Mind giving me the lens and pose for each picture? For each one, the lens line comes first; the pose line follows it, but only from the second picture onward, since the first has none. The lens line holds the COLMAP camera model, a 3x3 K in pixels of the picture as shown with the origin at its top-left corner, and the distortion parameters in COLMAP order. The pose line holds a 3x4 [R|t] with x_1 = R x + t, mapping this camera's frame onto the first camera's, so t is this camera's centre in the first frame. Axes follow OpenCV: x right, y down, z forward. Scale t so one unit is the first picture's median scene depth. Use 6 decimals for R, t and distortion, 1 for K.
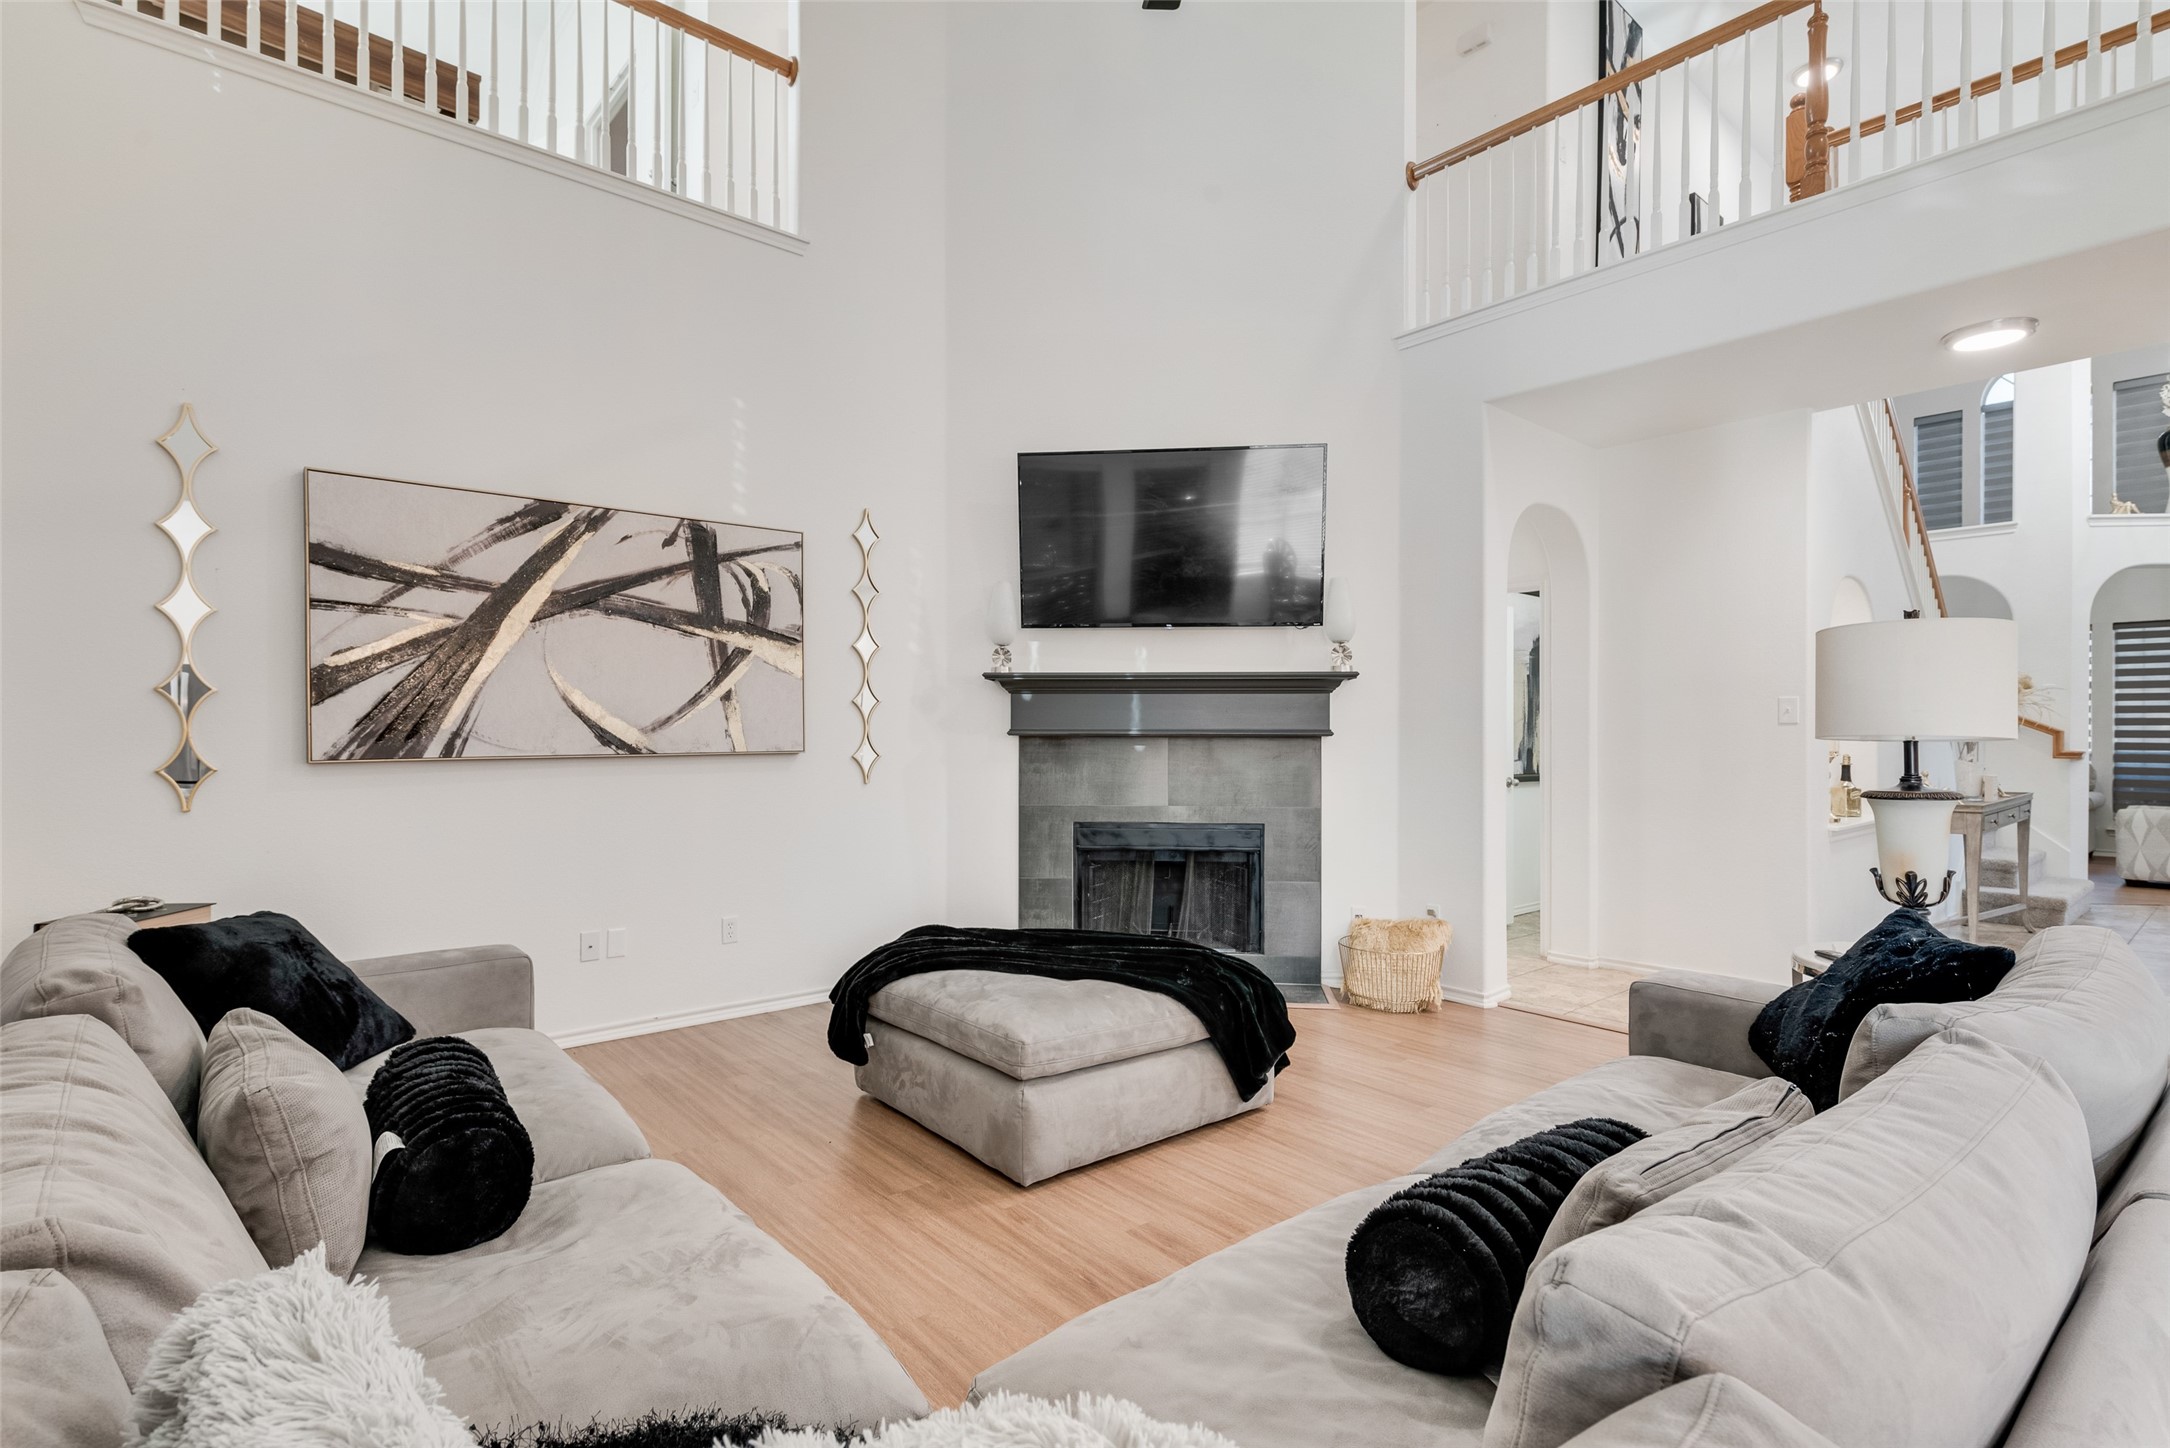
lens RADIAL K [[1037.2, 0, 1085.0], [0, 1037.2, 724.0], [0, 0, 1]] dist [-0.001795, -0.000405]
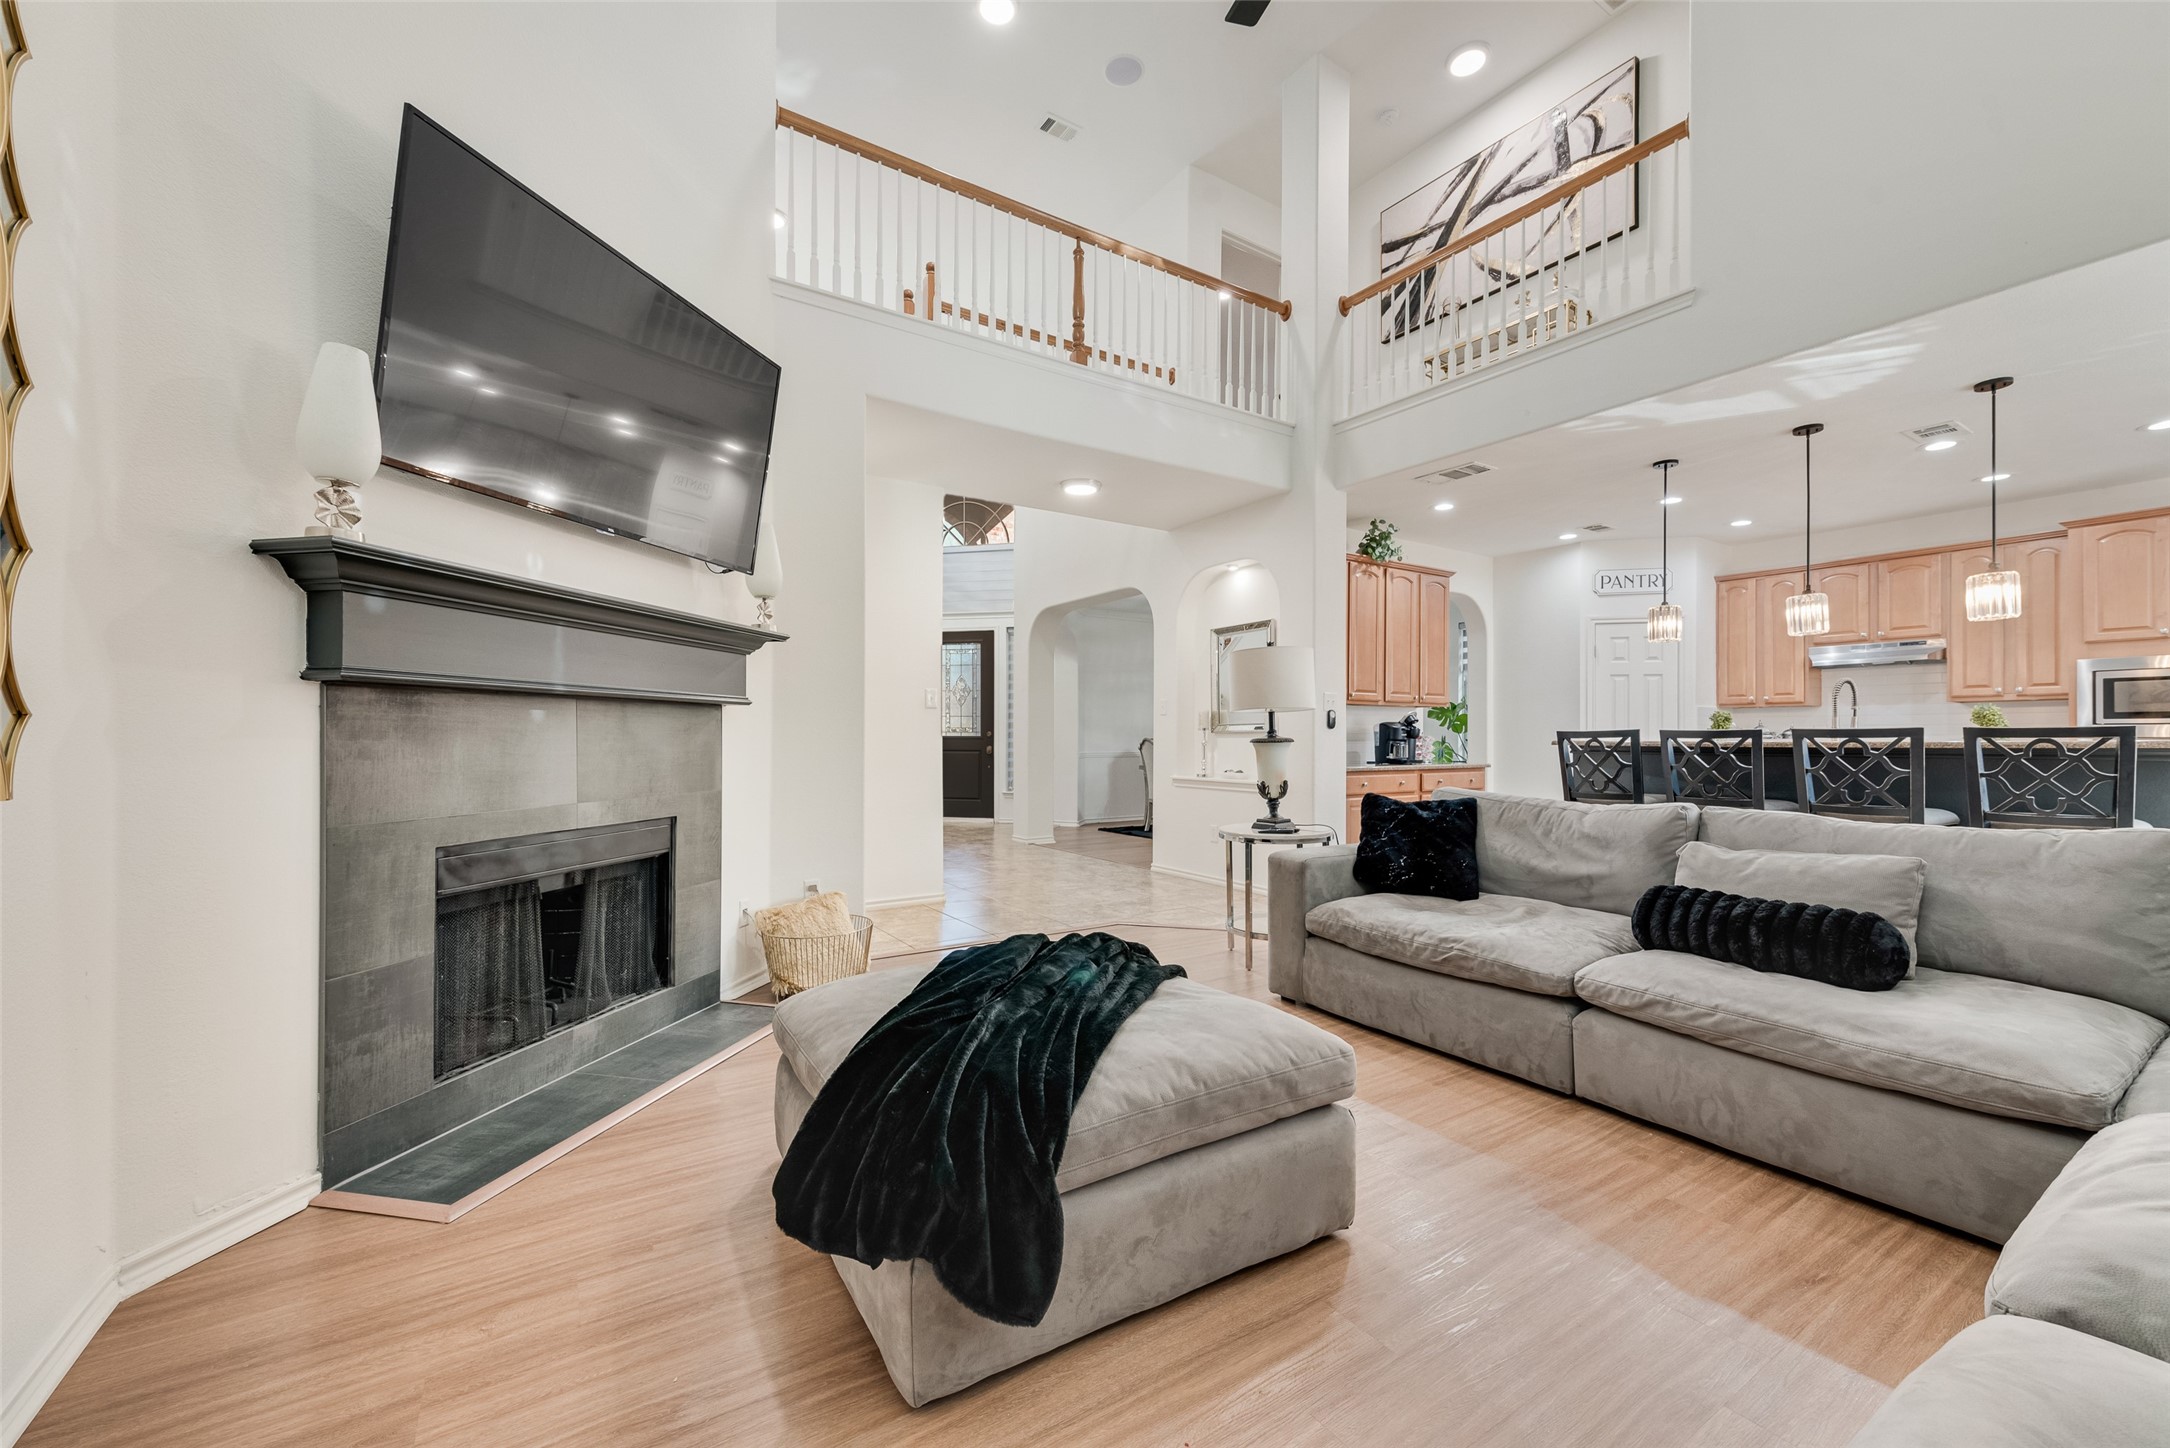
lens RADIAL K [[849.4, 0, 1085.9], [0, 849.4, 731.2], [0, 0, 1]] dist [-0.001027, -0.000270]
pose [[0.120817, 0.005524, 0.992659, -0.413011], [-0.008494, 0.999954, -0.004531, 0.033159], [-0.992639, -0.007884, 0.120858, 0.617550]]
